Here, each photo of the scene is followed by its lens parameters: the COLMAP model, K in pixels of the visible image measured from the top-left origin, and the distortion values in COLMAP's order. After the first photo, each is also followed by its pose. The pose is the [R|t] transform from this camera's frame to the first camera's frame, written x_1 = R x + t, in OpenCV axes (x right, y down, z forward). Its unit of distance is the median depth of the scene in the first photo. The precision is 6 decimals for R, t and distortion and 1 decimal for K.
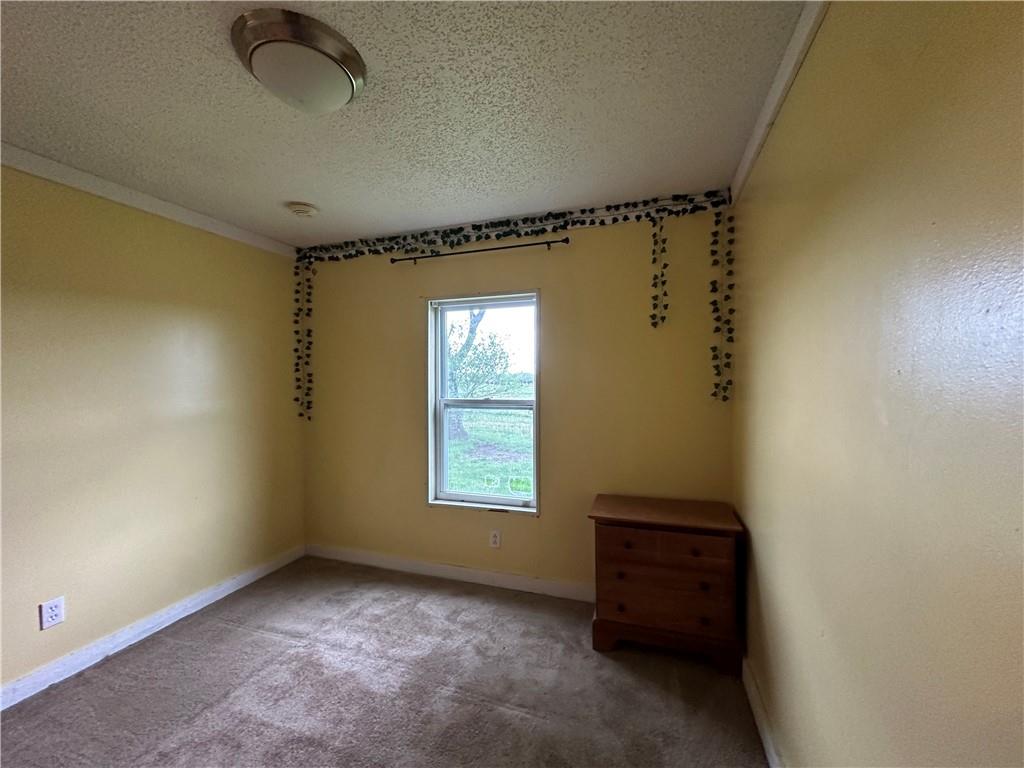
lens RADIAL K [[409.0, 0, 513.3], [0, 409.0, 385.2], [0, 0, 1]] dist [-0.003407, 0.000643]
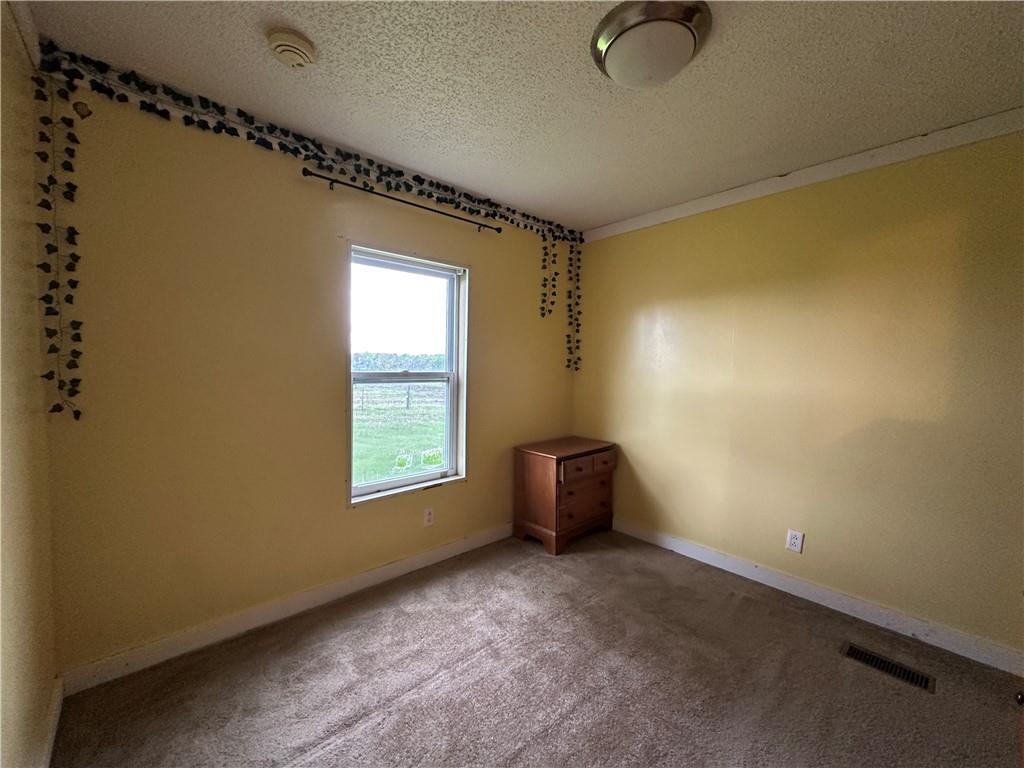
lens RADIAL K [[409.0, 0, 513.3], [0, 409.0, 385.2], [0, 0, 1]] dist [-0.003407, 0.000643]
pose [[0.488510, -0.031574, 0.871987, -0.798868], [-0.005943, 0.999202, 0.039509, 0.028921], [-0.872538, -0.024483, 0.487932, 0.376720]]
